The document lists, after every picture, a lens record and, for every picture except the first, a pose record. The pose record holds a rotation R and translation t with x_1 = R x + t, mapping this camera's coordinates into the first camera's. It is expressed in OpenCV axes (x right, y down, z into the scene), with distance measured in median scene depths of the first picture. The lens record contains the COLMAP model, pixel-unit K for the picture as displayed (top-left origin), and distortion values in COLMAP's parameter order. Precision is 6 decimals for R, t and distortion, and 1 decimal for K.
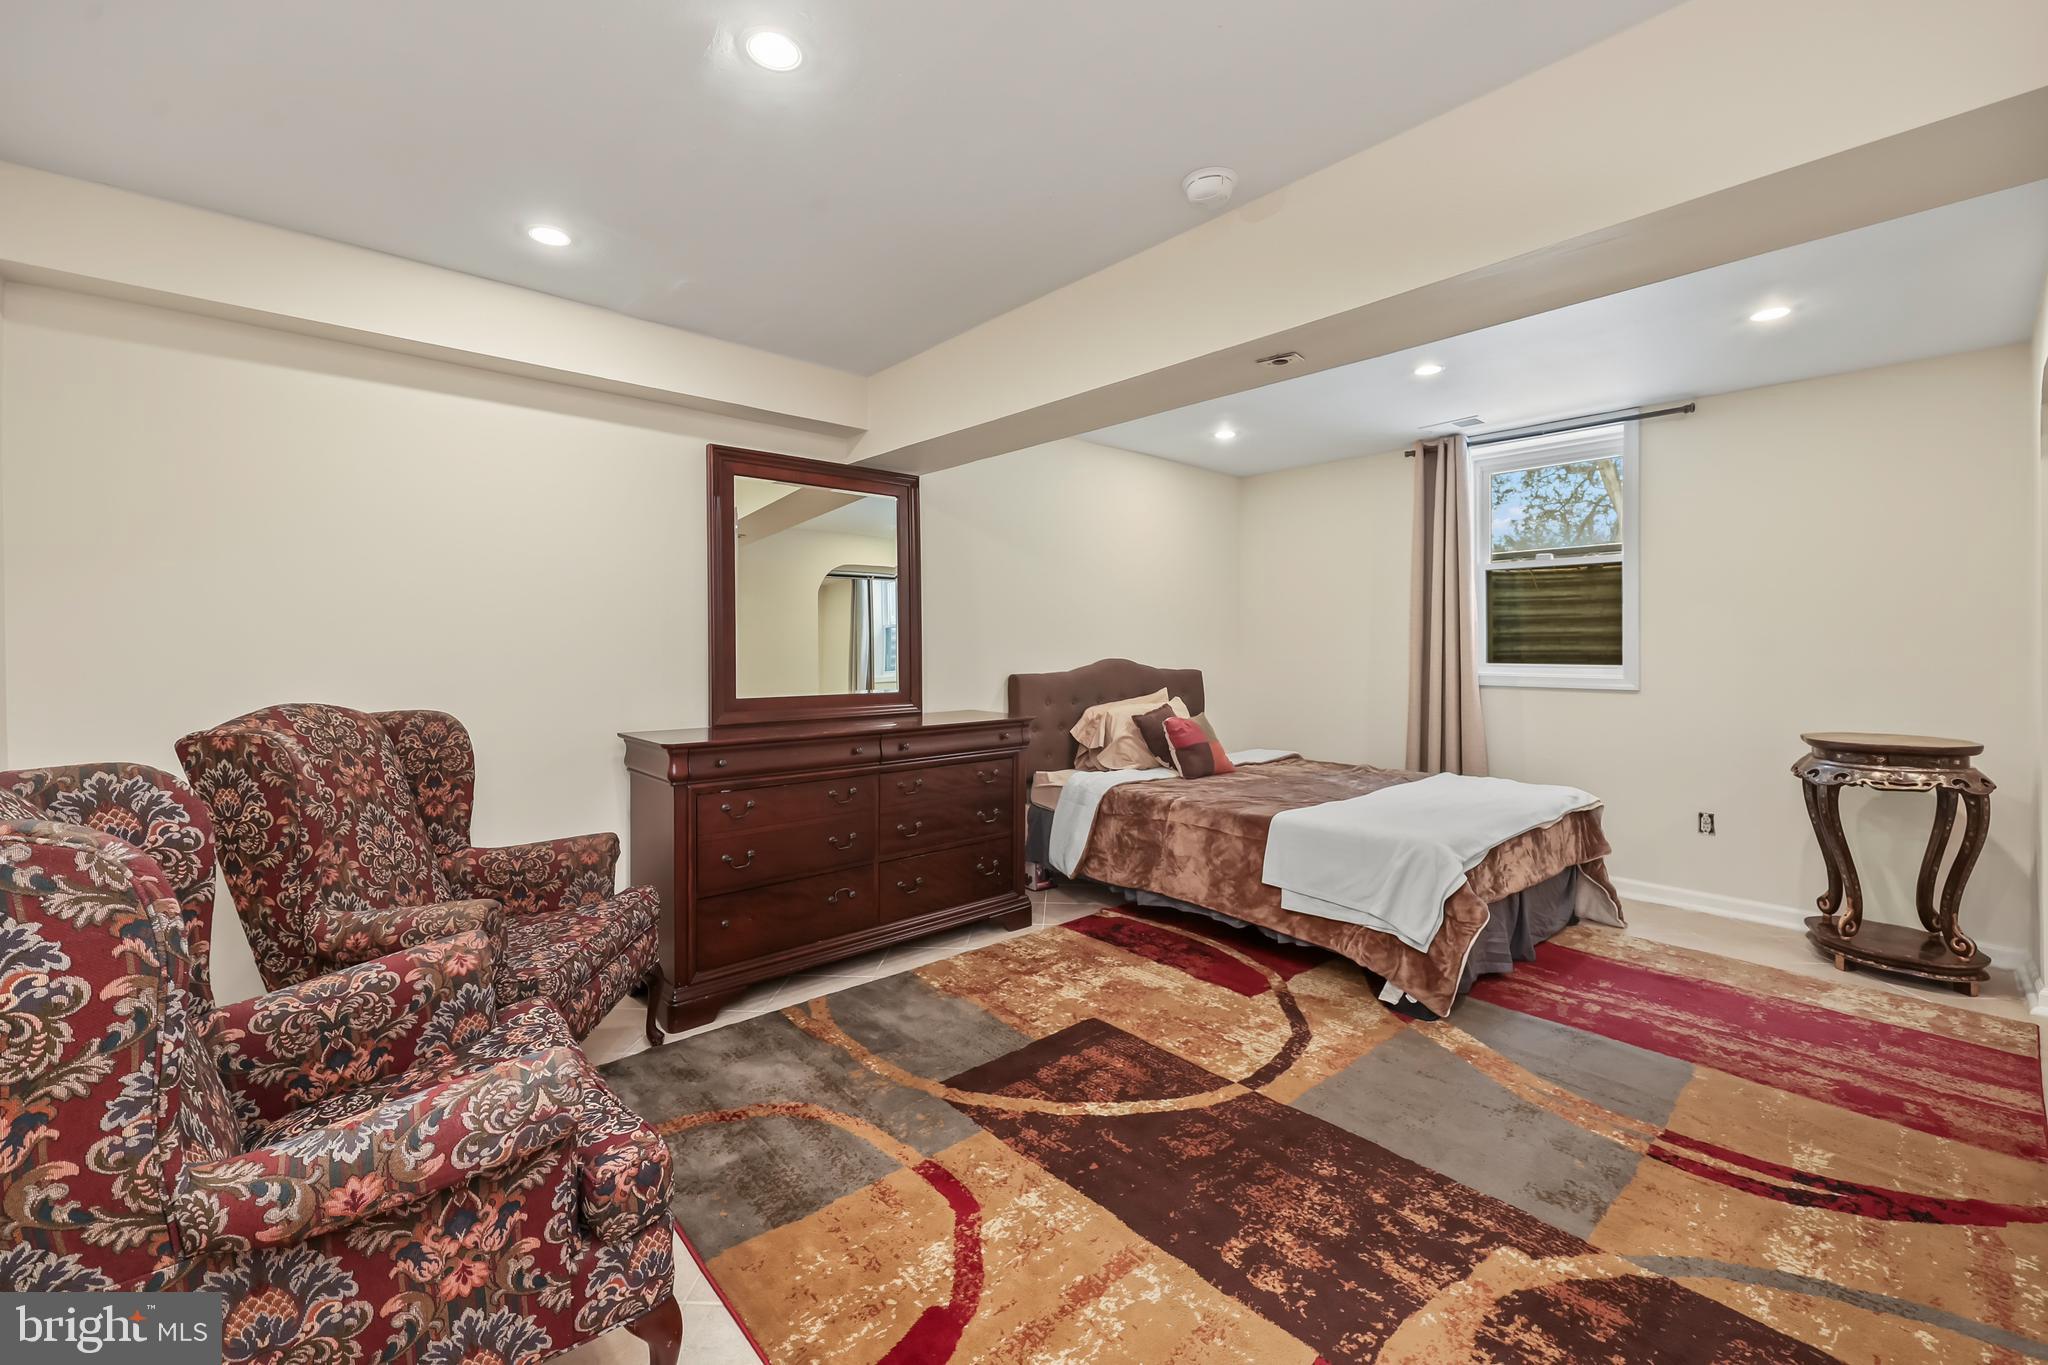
lens RADIAL K [[850.2, 0, 1031.0], [0, 850.2, 647.1], [0, 0, 1]] dist [-0.000546, 0.000087]
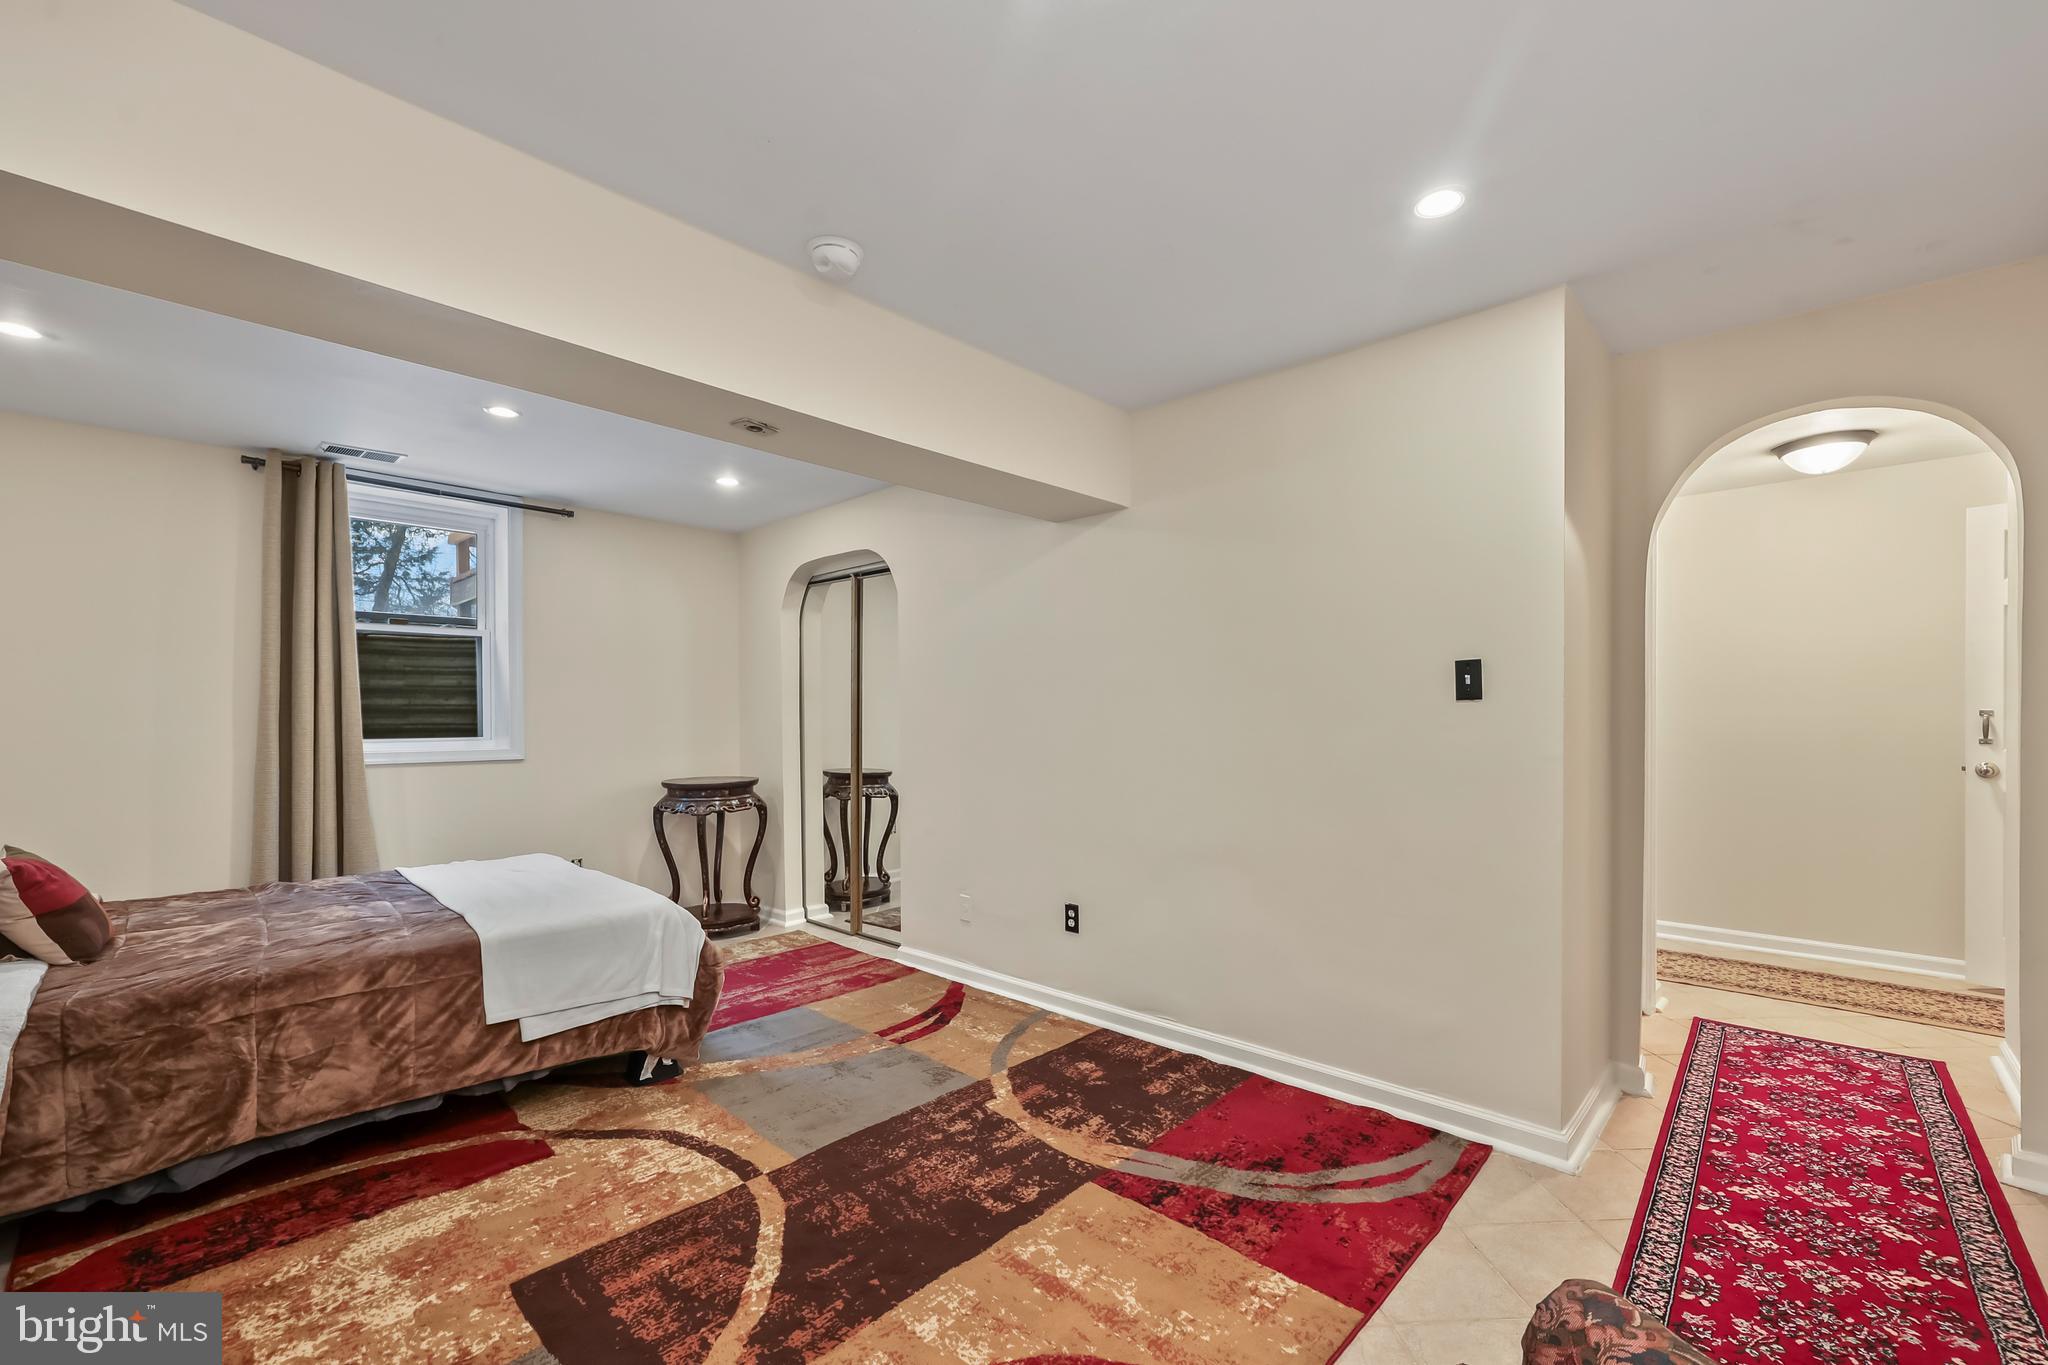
lens RADIAL K [[850.2, 0, 1040.6], [0, 850.2, 717.1], [0, 0, 1]] dist [-0.000546, 0.000087]
pose [[-0.101488, 0.000579, 0.994837, -0.642569], [0.005343, 0.999986, -0.000037, 0.002066], [-0.994822, 0.005312, -0.101490, 0.684573]]
